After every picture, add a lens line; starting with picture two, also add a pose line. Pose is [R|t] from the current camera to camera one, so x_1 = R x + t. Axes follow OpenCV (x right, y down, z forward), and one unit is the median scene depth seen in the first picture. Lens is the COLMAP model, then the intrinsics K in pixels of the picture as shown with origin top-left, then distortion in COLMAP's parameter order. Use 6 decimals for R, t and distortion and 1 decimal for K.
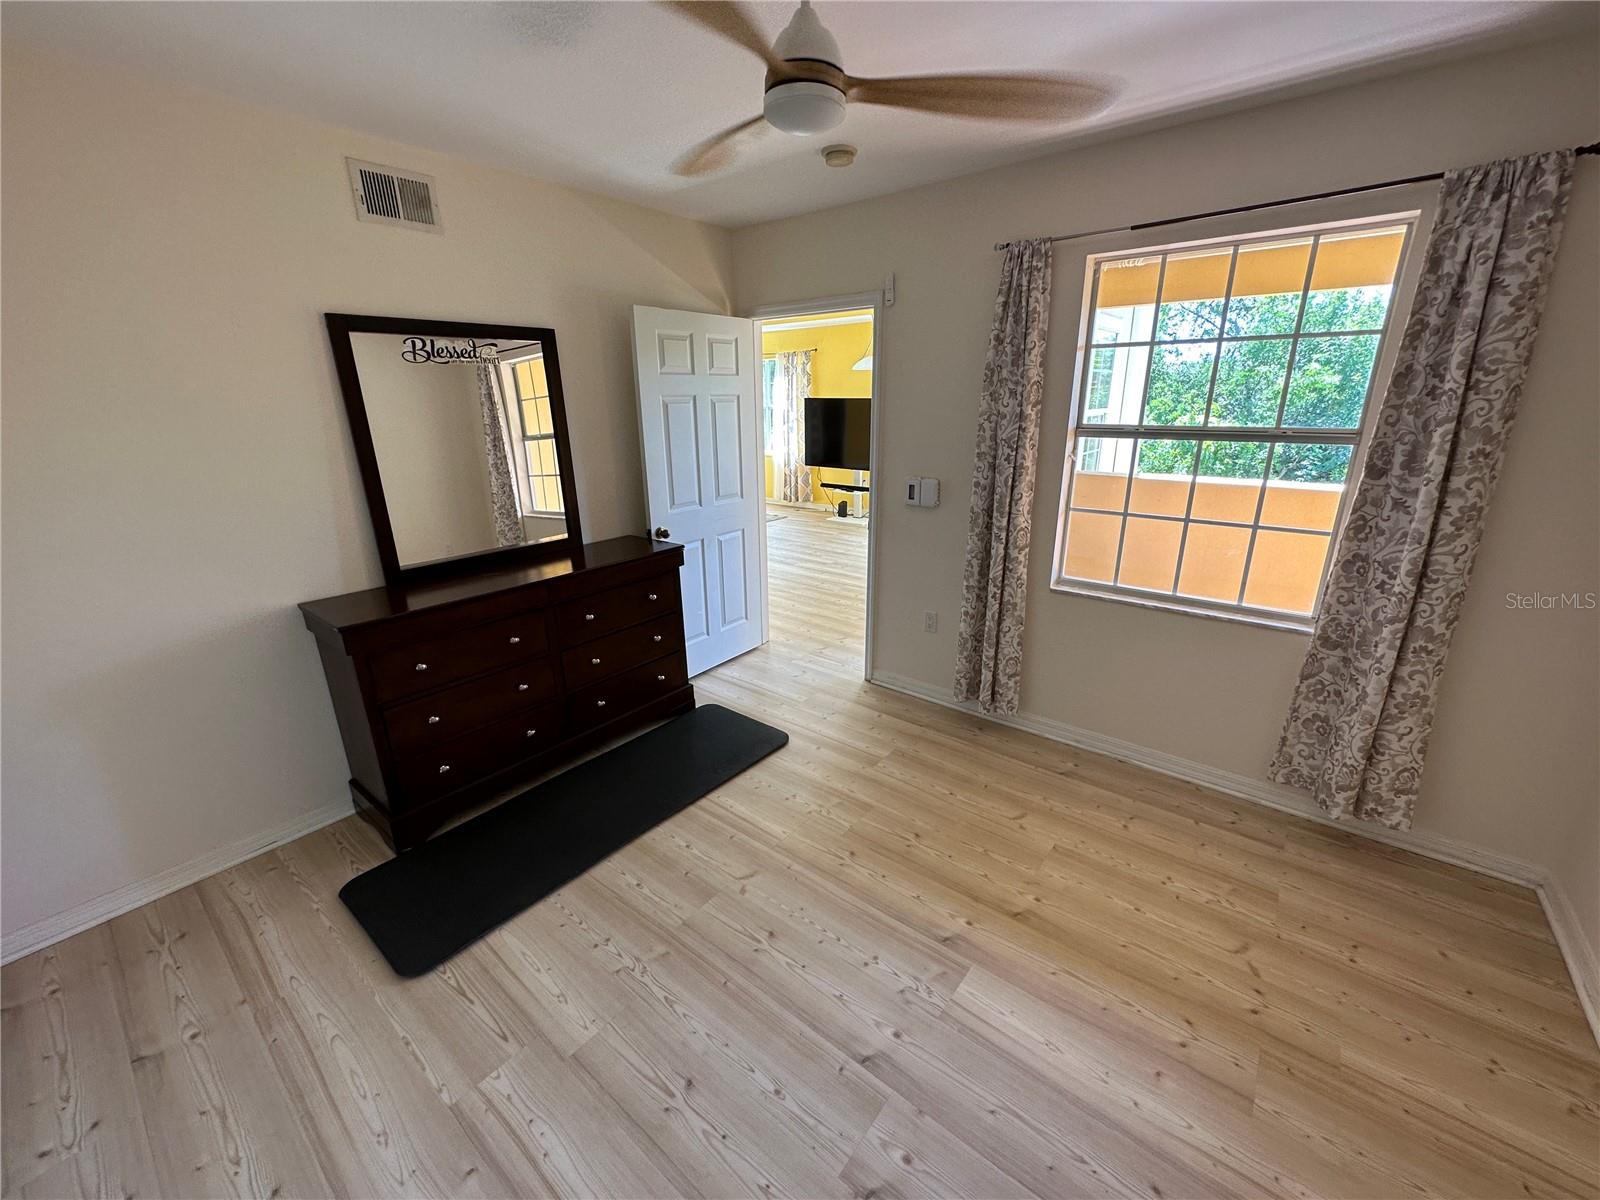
lens RADIAL K [[638.1, 0, 801.5], [0, 638.1, 602.7], [0, 0, 1]] dist [-0.003853, 0.000422]
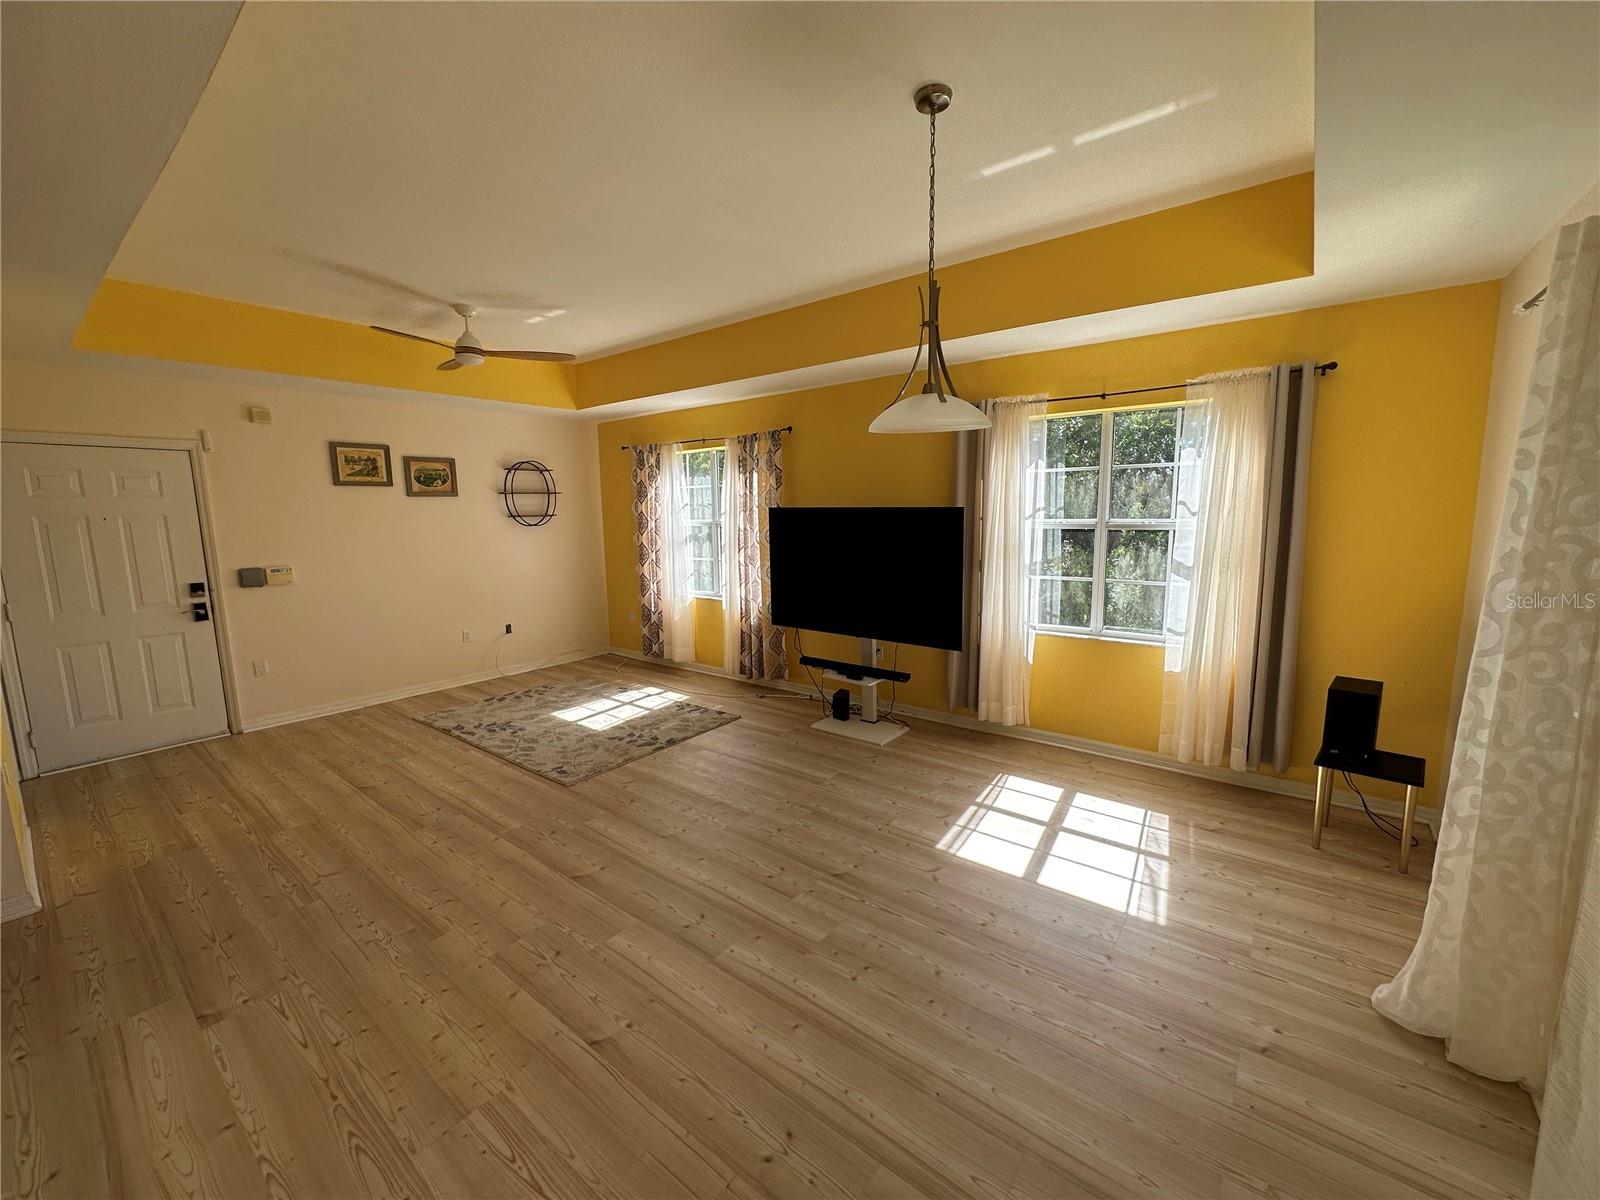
lens RADIAL K [[638.1, 0, 804.4], [0, 638.1, 600.1], [0, 0, 1]] dist [-0.003853, 0.000422]
pose [[0.999776, -0.009598, 0.018887, 0.079607], [0.012683, 0.985245, -0.170678, -0.473979], [-0.016970, 0.170880, 0.985146, 1.504251]]
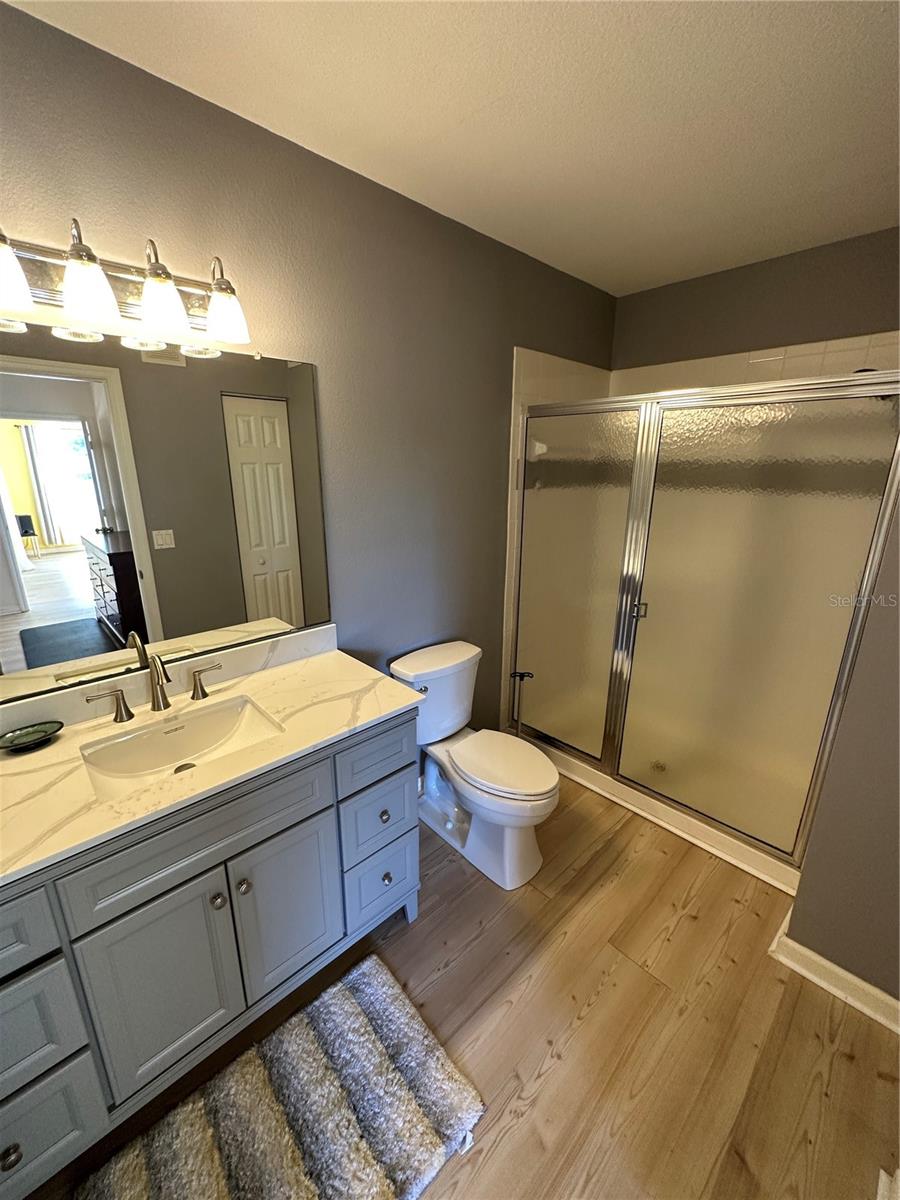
lens RADIAL K [[478.6, 0, 445.5], [0, 478.6, 601.9], [0, 0, 1]] dist [-0.003853, 0.000422]
pose [[-0.132331, 0.277261, -0.951638, 0.135676], [-0.311296, 0.899880, 0.305468, -0.152938], [0.941054, 0.336664, -0.032772, 0.505061]]
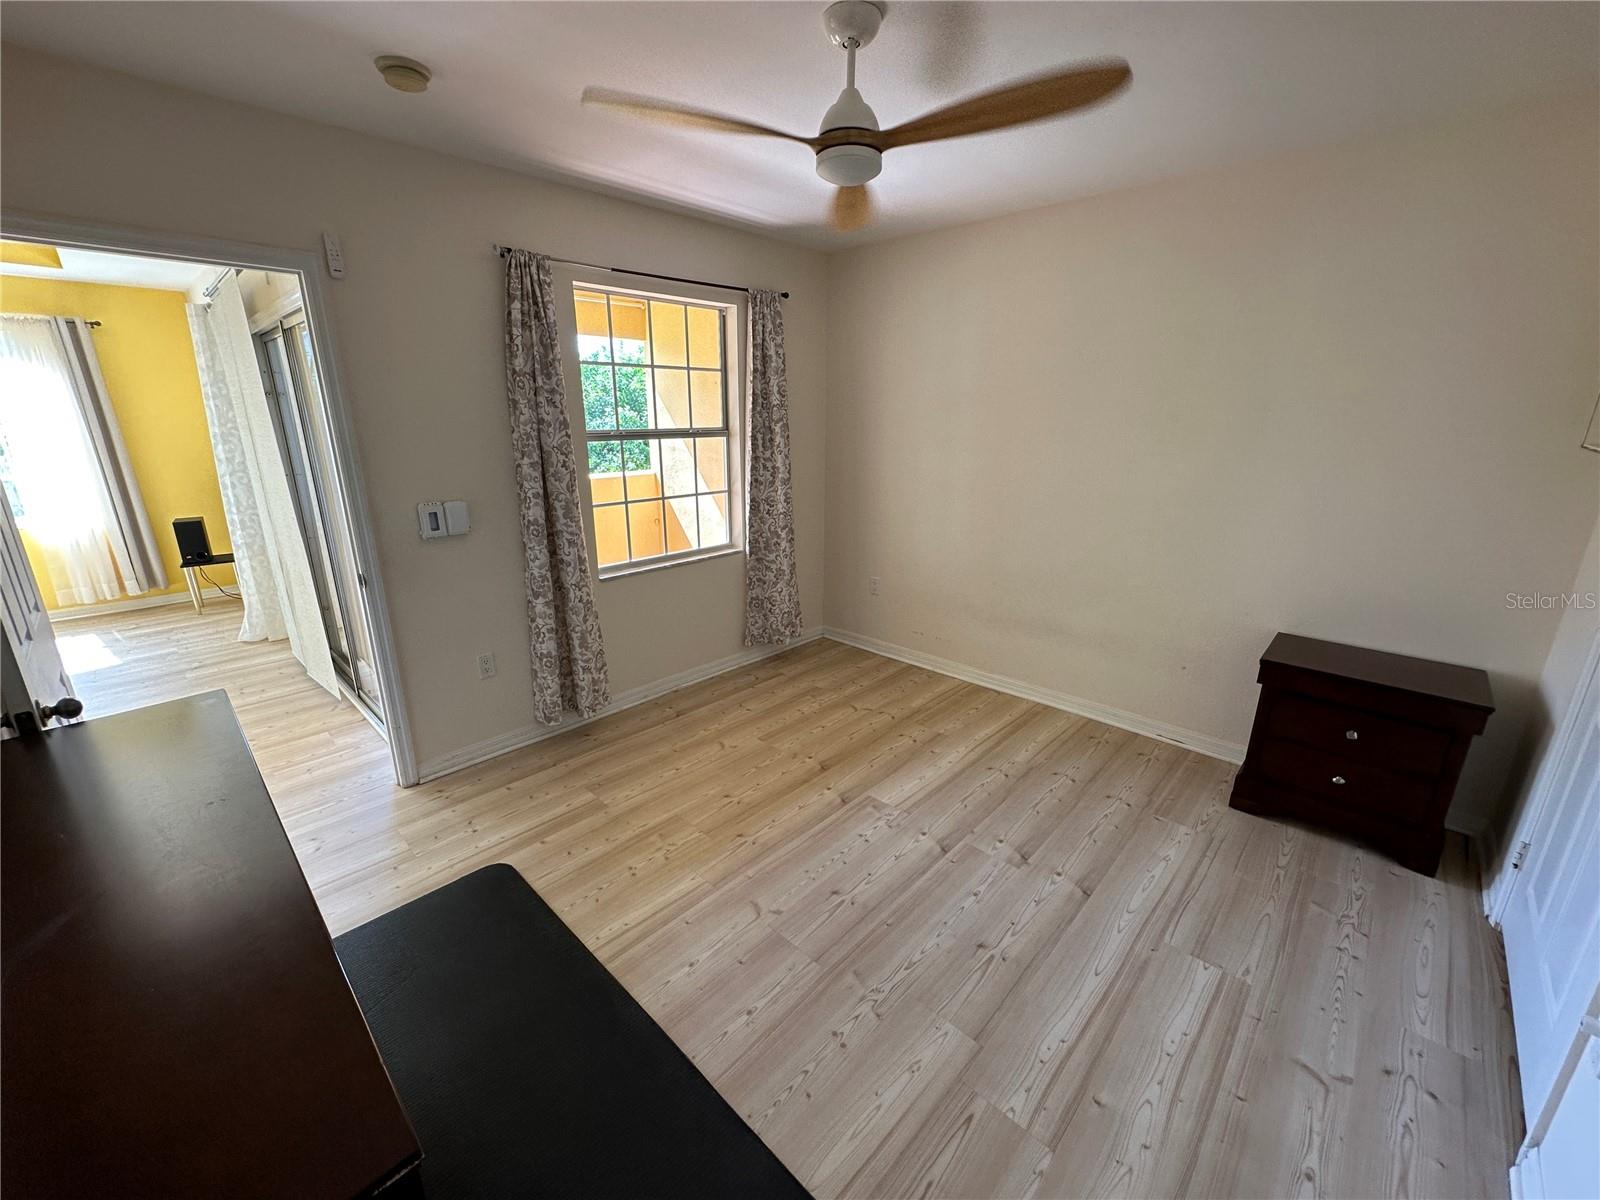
lens RADIAL K [[638.1, 0, 795.0], [0, 638.1, 604.1], [0, 0, 1]] dist [-0.003853, 0.000422]
pose [[0.083477, -0.276686, 0.957328, -0.735172], [0.306516, 0.921235, 0.239527, -0.162841], [-0.948198, 0.273441, 0.161711, 0.582328]]
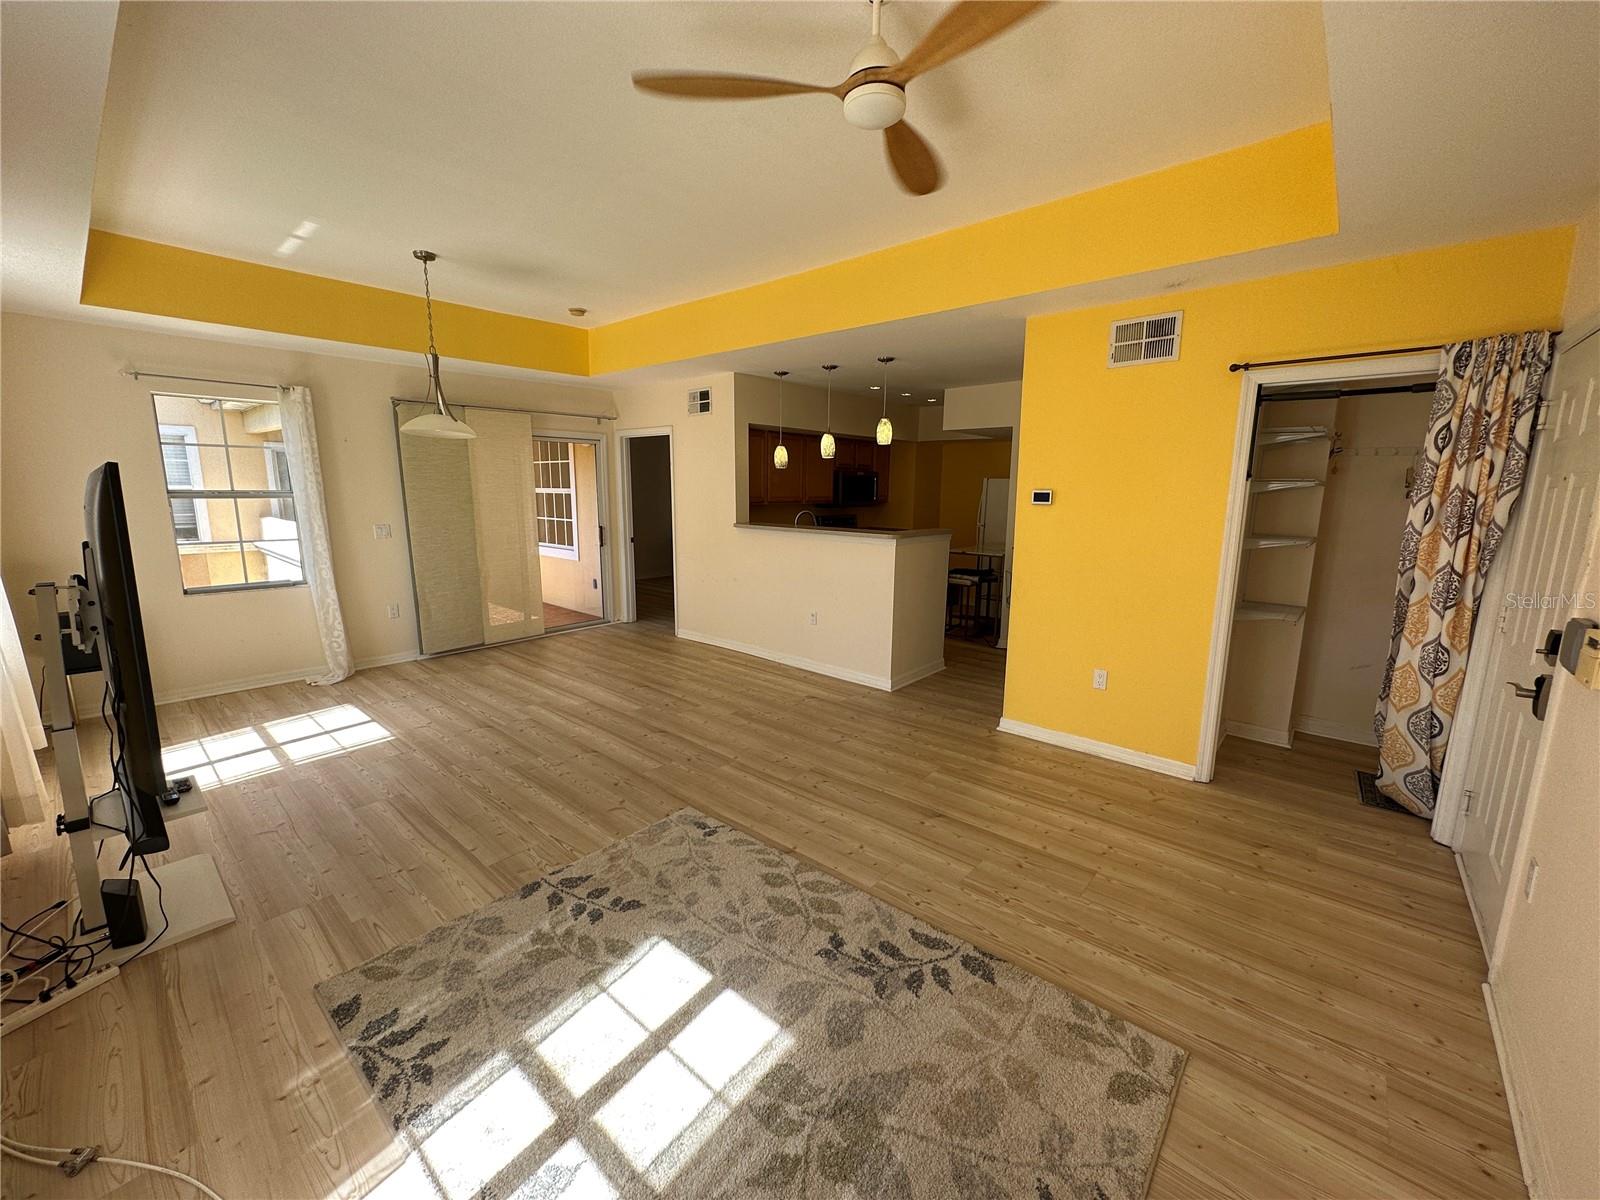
lens RADIAL K [[638.1, 0, 802.8], [0, 638.1, 600.7], [0, 0, 1]] dist [-0.003853, 0.000422]
pose [[-0.999424, -0.004602, 0.033627, -0.671124], [0.011904, 0.880298, 0.474271, -1.209181], [-0.031784, 0.474398, -0.879736, 3.828120]]
